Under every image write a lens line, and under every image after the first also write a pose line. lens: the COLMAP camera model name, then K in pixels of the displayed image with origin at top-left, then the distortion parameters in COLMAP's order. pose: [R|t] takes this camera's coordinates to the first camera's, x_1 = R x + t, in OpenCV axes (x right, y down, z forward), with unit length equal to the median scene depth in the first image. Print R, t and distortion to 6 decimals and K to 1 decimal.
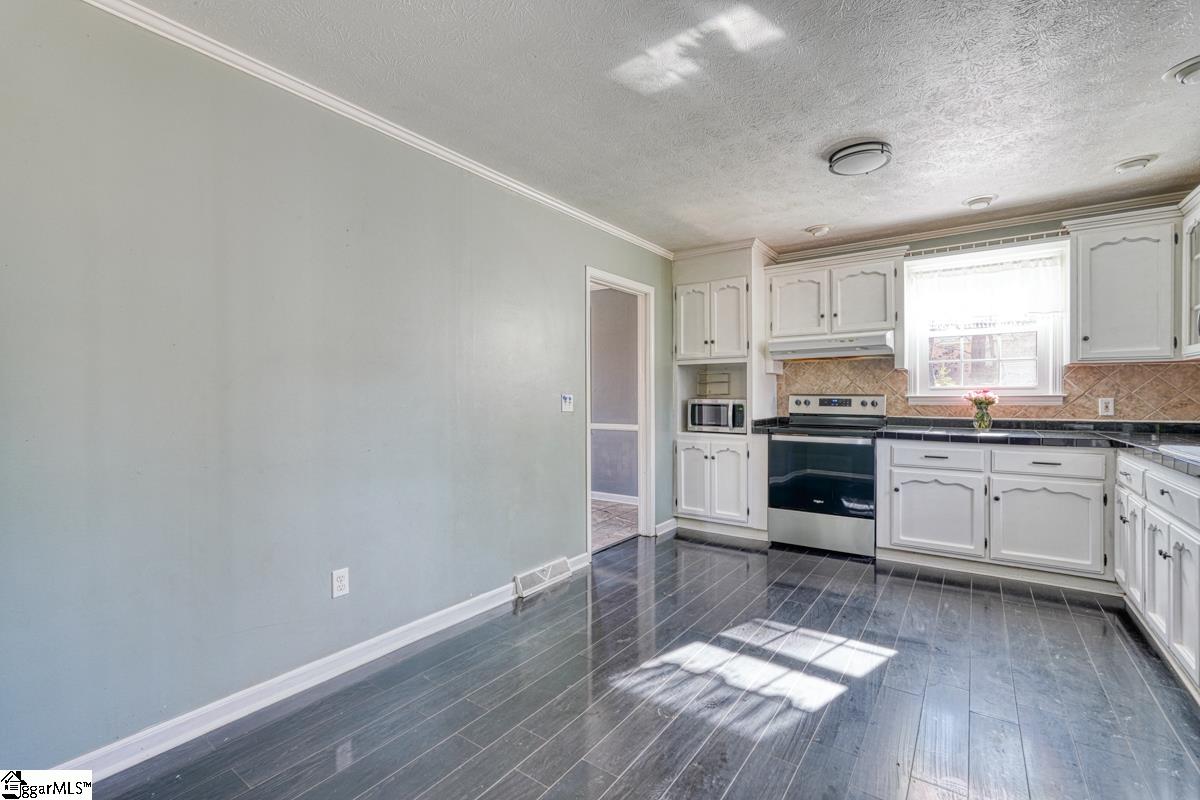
lens RADIAL K [[528.0, 0, 598.0], [0, 528.0, 401.5], [0, 0, 1]] dist [-0.014247, 0.004920]
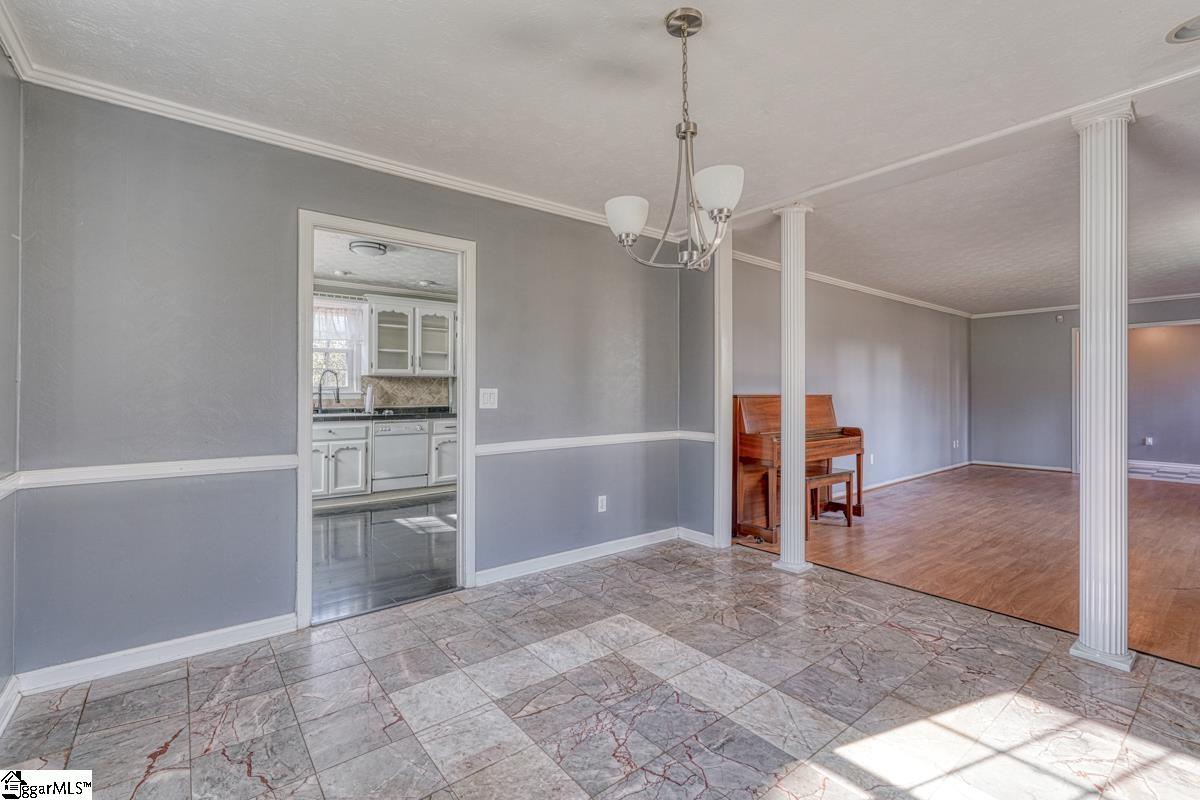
lens RADIAL K [[528.0, 0, 598.3], [0, 528.0, 391.0], [0, 0, 1]] dist [-0.014247, 0.004920]
pose [[-0.961543, 0.001366, 0.274649, -0.531449], [0.003097, 0.999978, 0.005869, -0.019028], [-0.274635, 0.006494, -0.961527, 1.949368]]
